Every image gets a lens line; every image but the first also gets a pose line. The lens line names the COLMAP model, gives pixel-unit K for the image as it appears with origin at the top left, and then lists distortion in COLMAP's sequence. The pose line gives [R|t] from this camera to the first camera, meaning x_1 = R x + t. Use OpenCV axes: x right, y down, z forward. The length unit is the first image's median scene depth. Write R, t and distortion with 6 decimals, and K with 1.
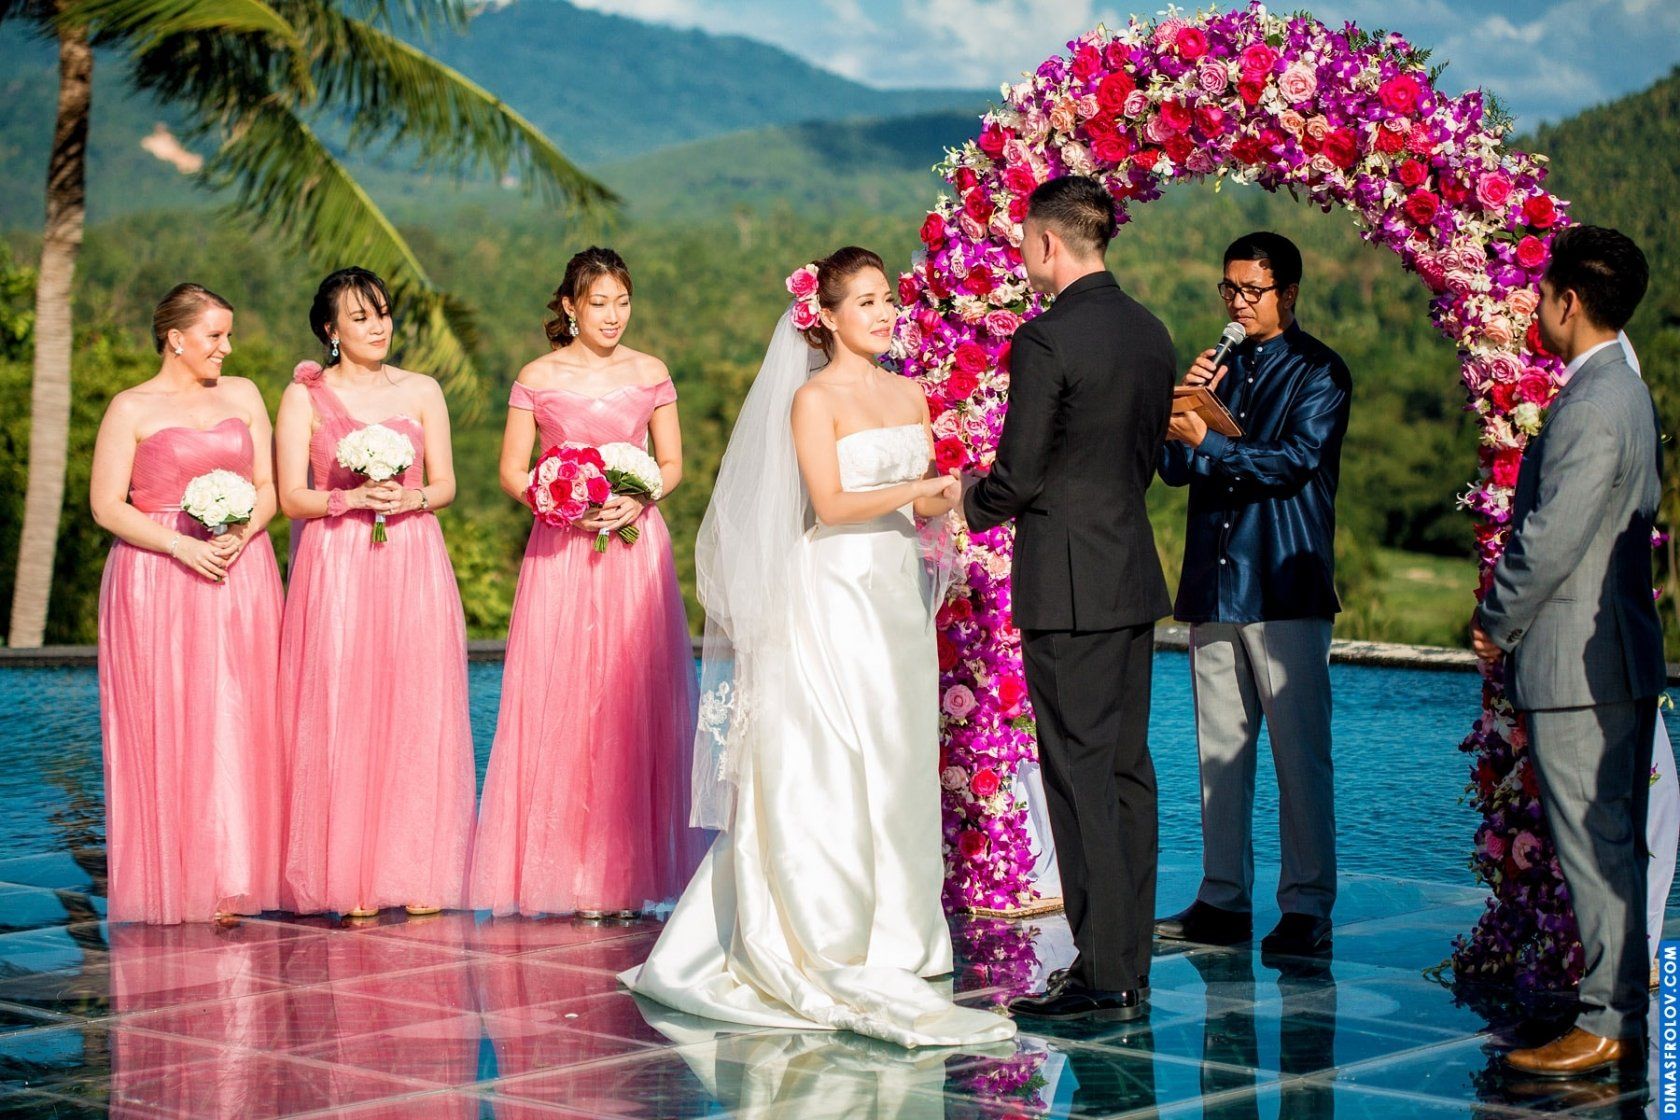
lens RADIAL K [[4680.7, 0, 840.0], [0, 4680.7, 560.0], [0, 0, 1]] dist [-0.105843, -0.416508]
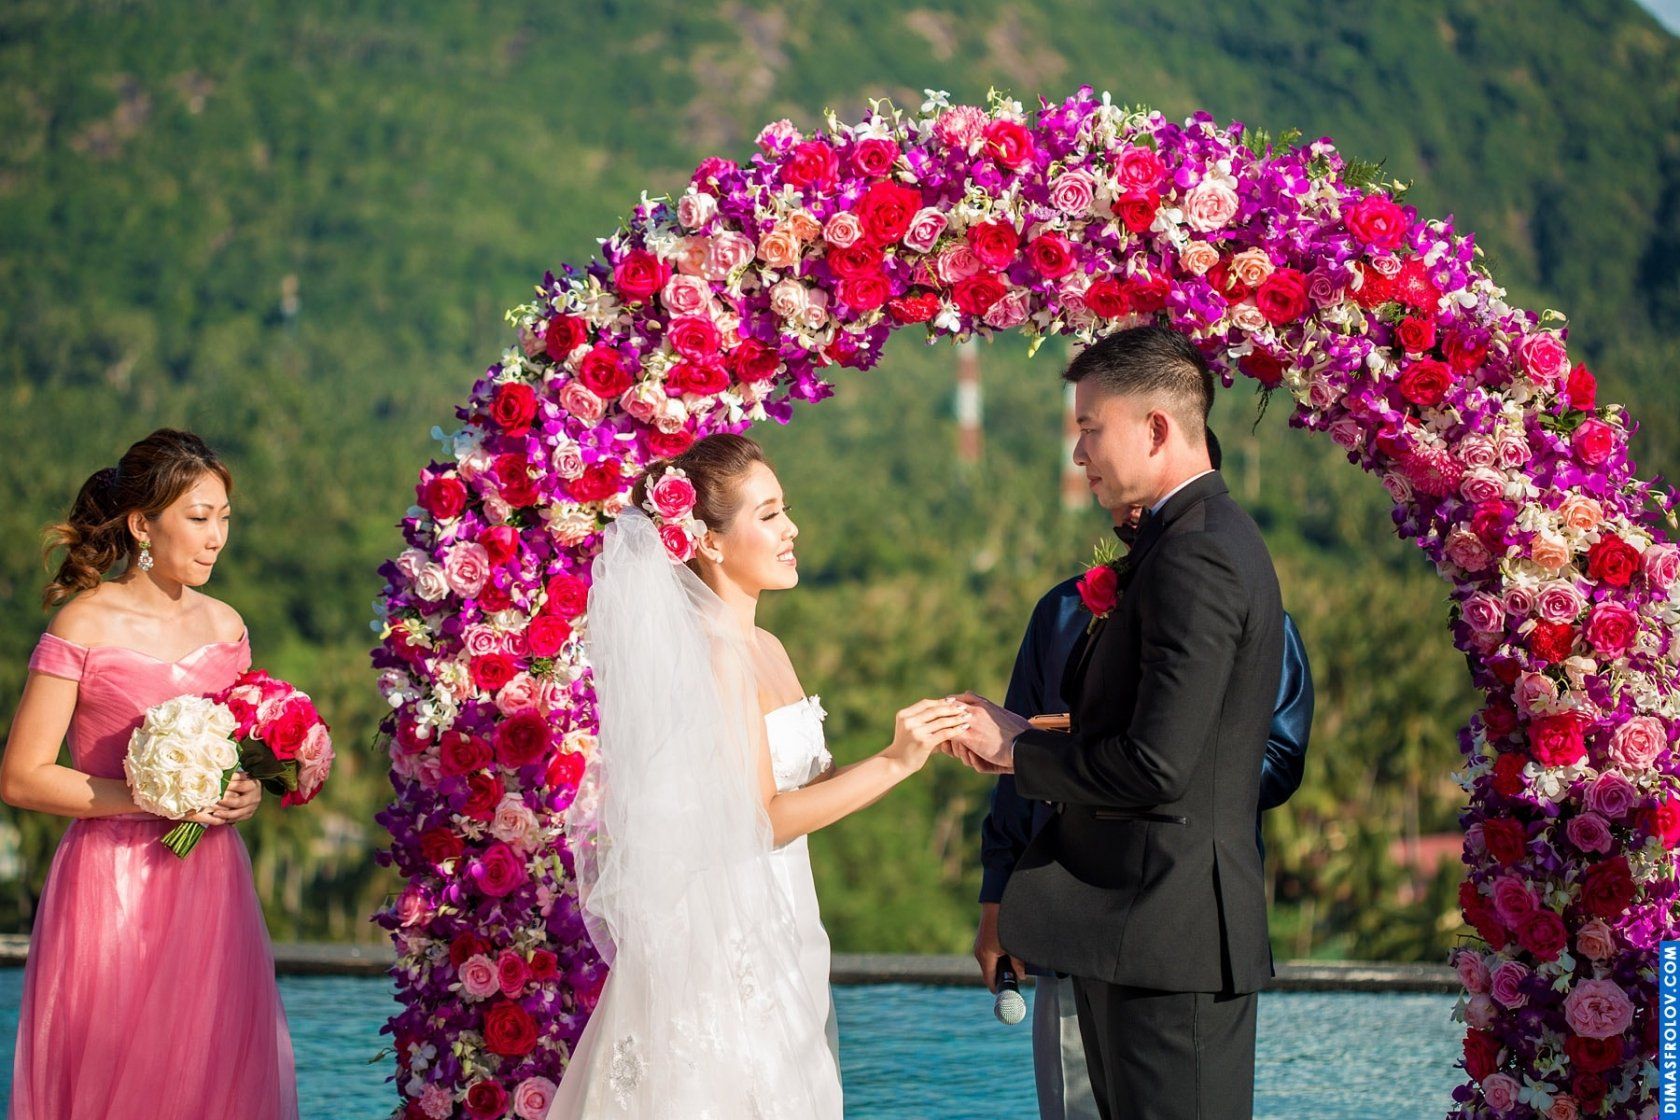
lens RADIAL K [[4680.7, 0, 840.0], [0, 4680.7, 560.0], [0, 0, 1]] dist [-0.105843, -0.416508]
pose [[0.827966, -0.008742, 0.560710, -0.344324], [0.032552, 0.998942, -0.032492, -0.026897], [-0.559832, 0.045155, 0.827375, 0.446577]]
